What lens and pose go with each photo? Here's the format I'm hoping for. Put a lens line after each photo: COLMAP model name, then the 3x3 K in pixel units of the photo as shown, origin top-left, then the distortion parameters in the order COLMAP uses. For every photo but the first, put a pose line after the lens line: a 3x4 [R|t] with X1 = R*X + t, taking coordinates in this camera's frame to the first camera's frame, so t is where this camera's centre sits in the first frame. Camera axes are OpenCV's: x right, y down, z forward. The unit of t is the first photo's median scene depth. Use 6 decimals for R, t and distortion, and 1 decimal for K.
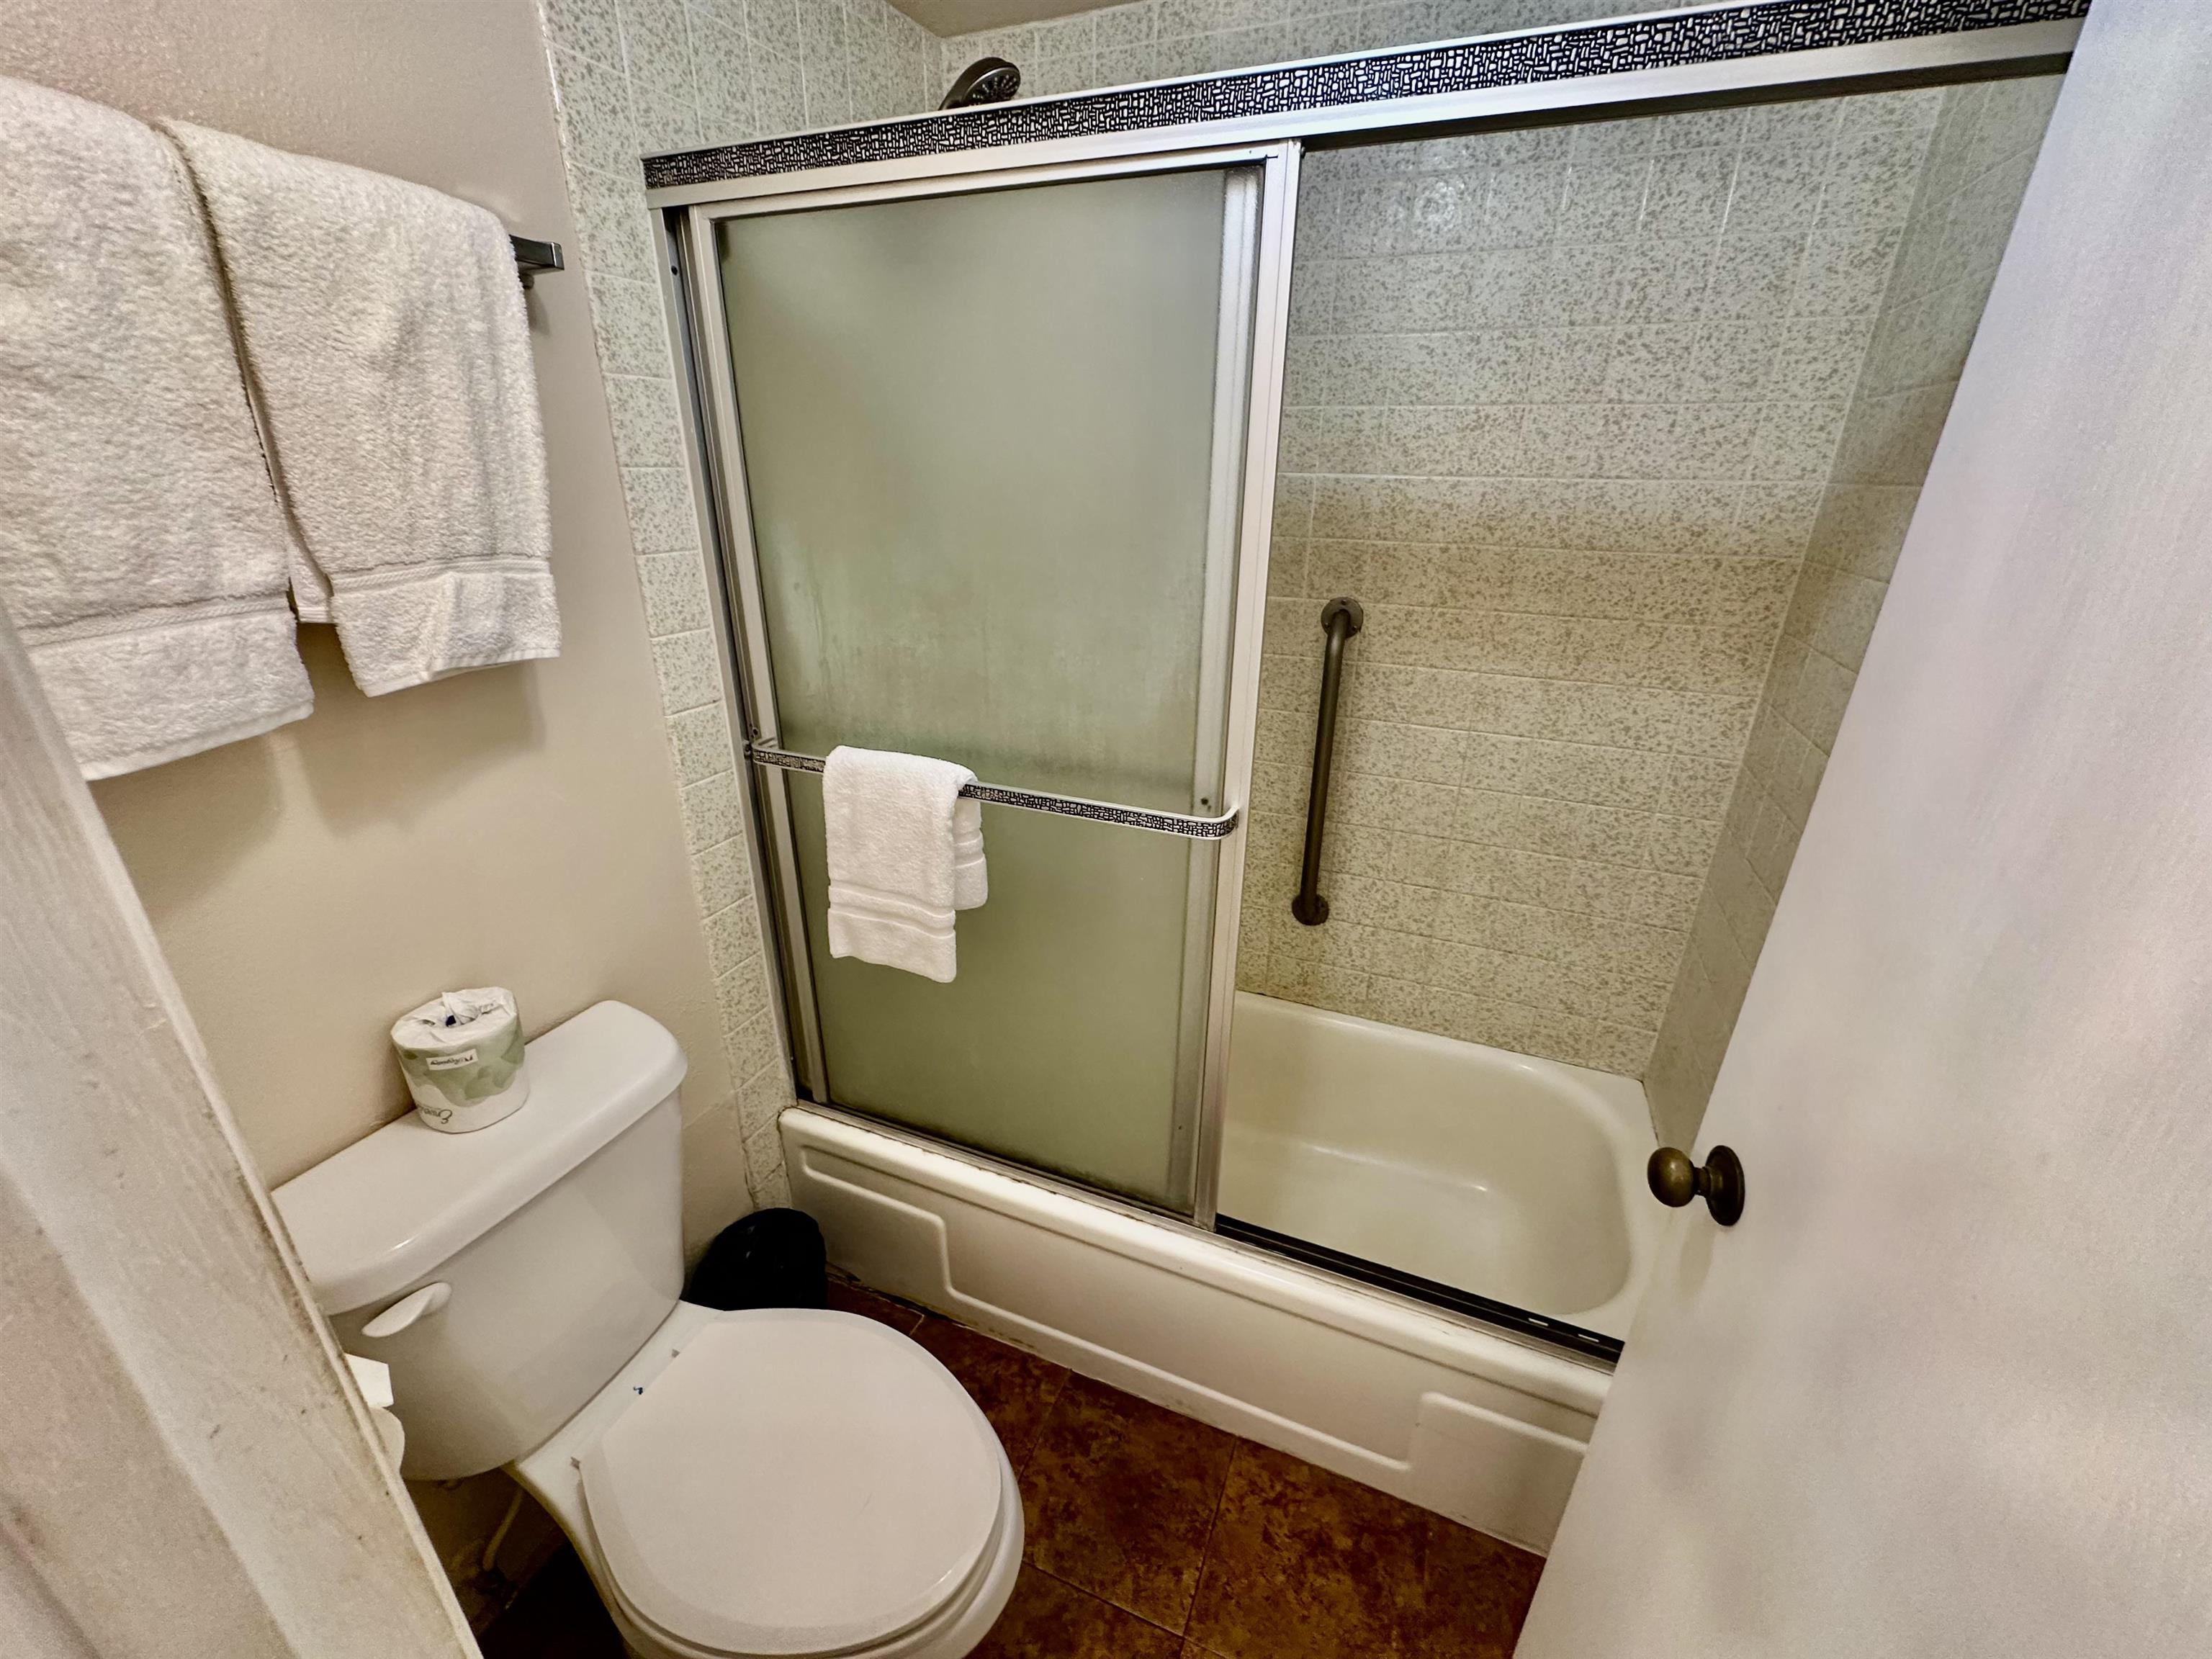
lens RADIAL K [[887.8, 0, 1106.0], [0, 887.8, 829.5], [0, 0, 1]] dist [-0.002104, -0.000043]
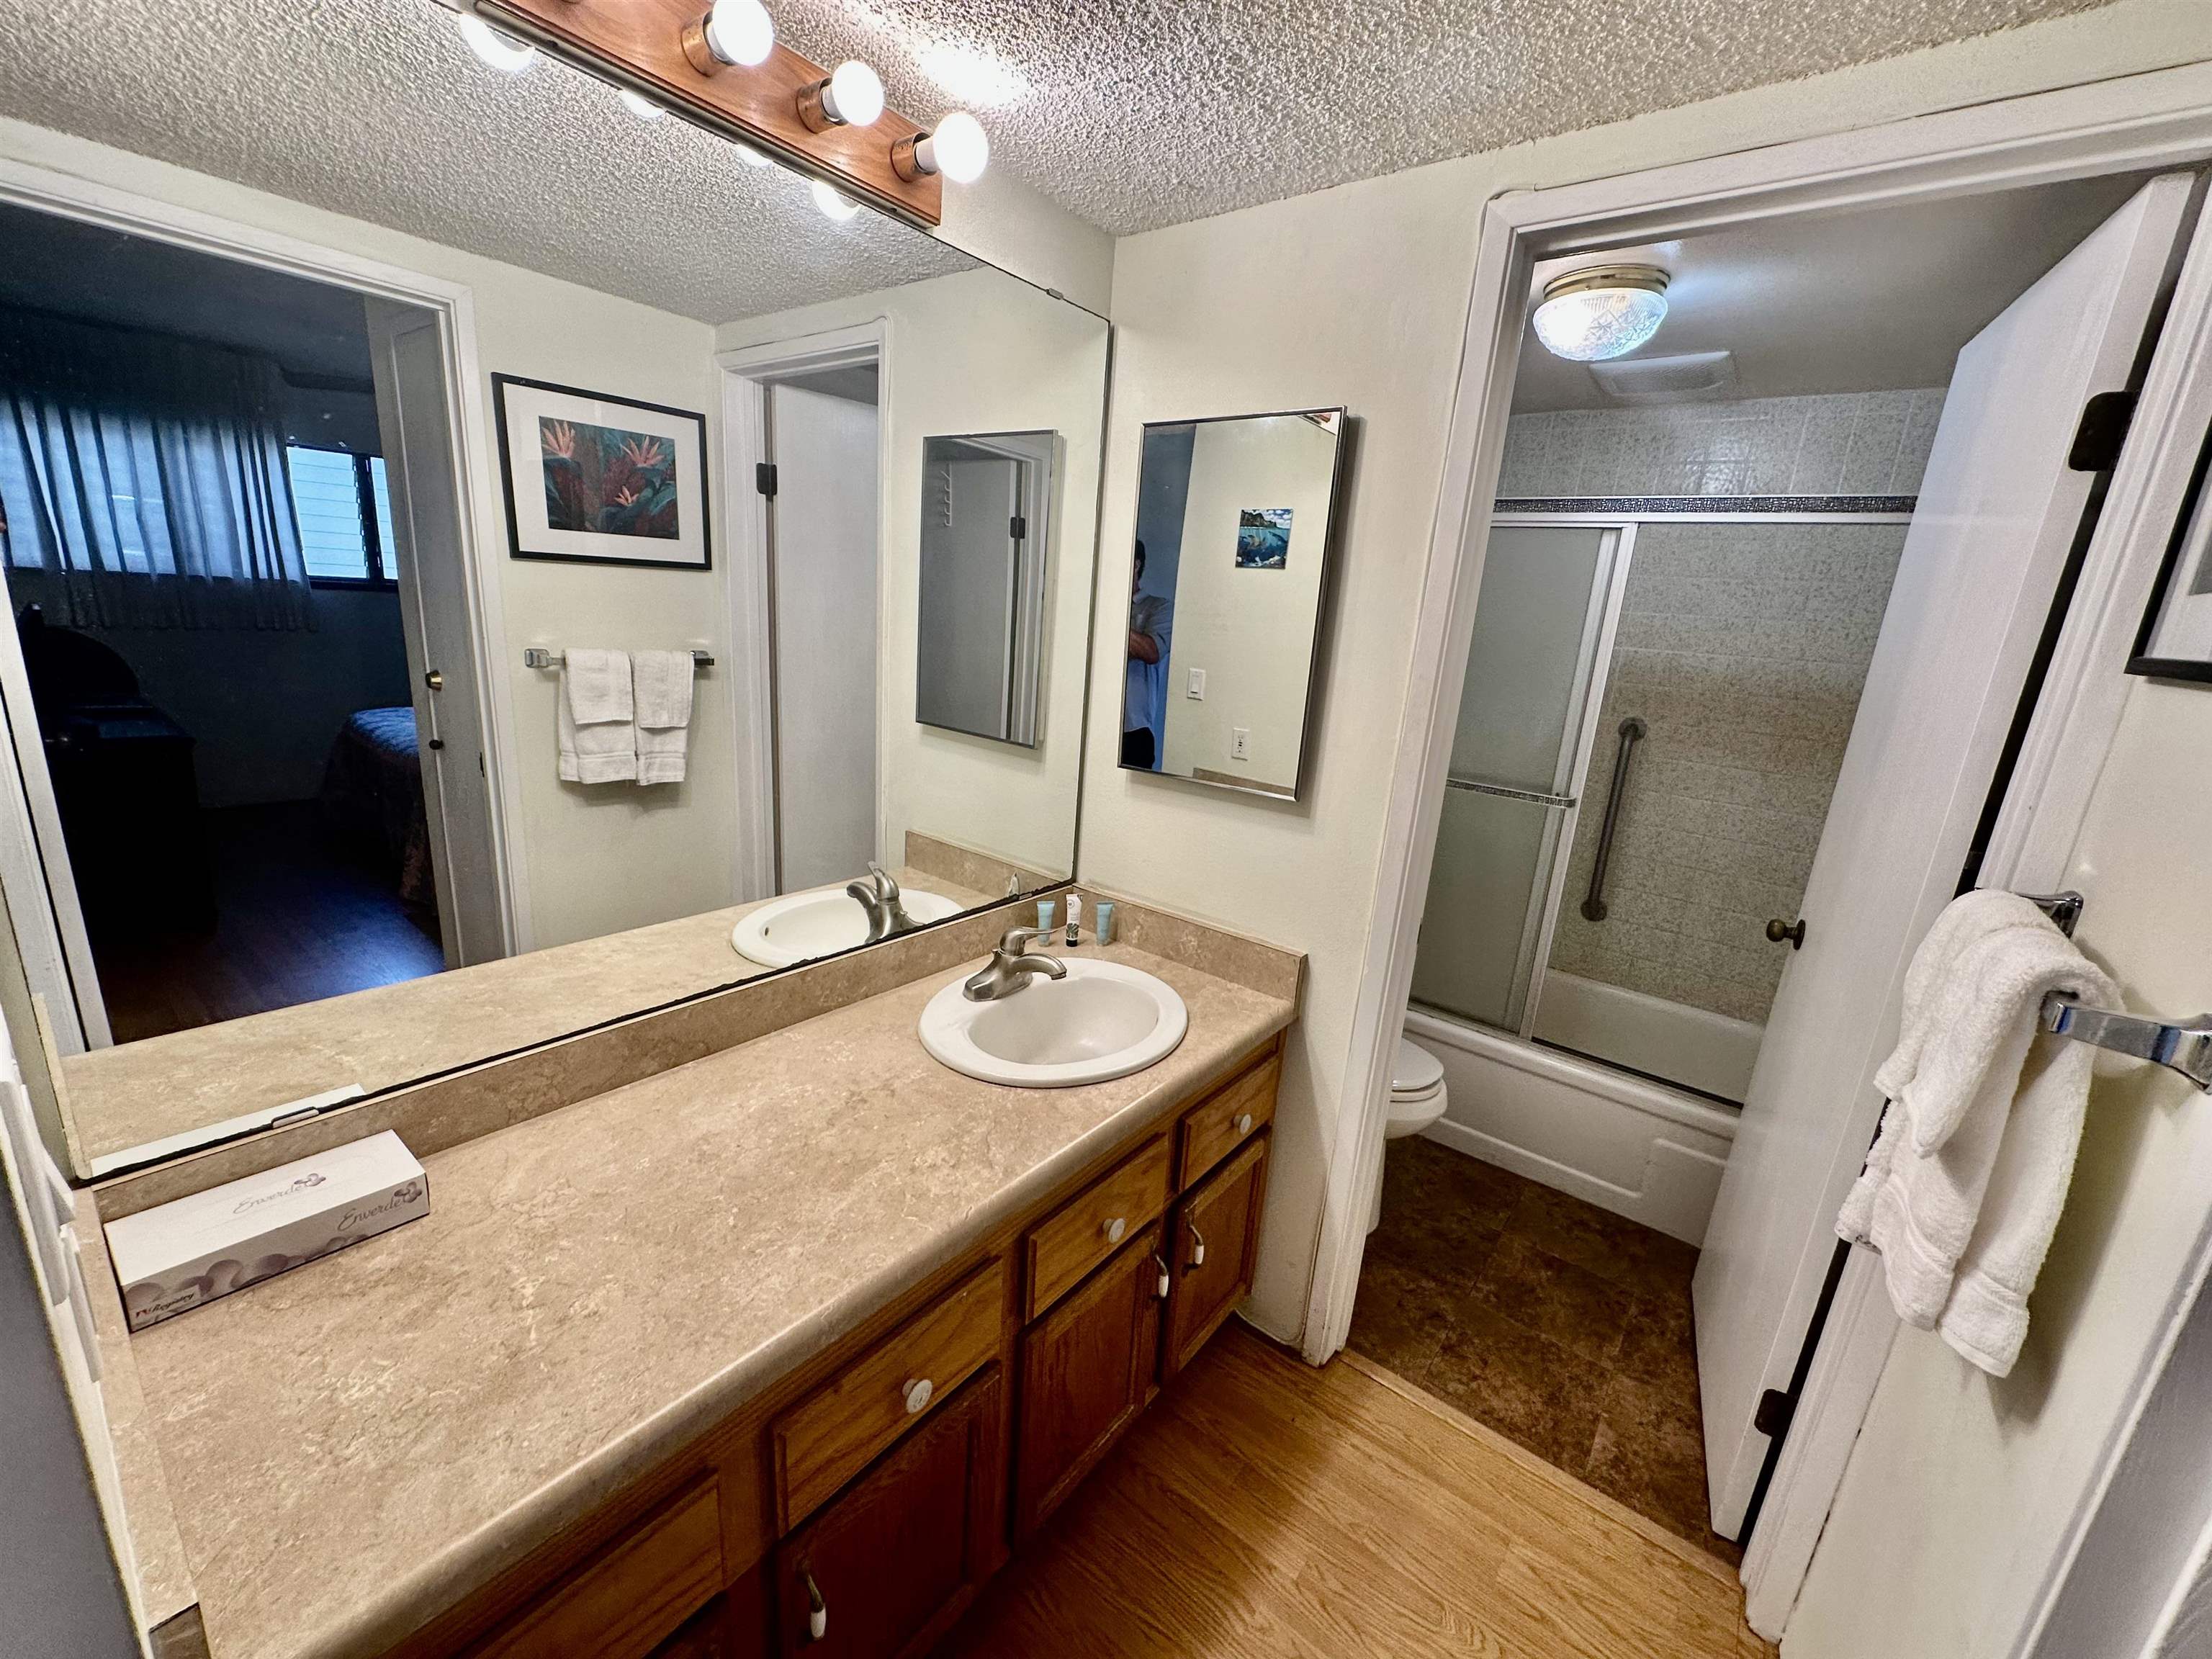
lens RADIAL K [[887.8, 0, 1106.0], [0, 887.8, 829.5], [0, 0, 1]] dist [-0.002104, -0.000043]
pose [[0.960883, 0.120121, -0.249551, -0.267193], [-0.157014, 0.978523, -0.133564, 0.350429], [0.228148, 0.167522, 0.959106, -0.864132]]
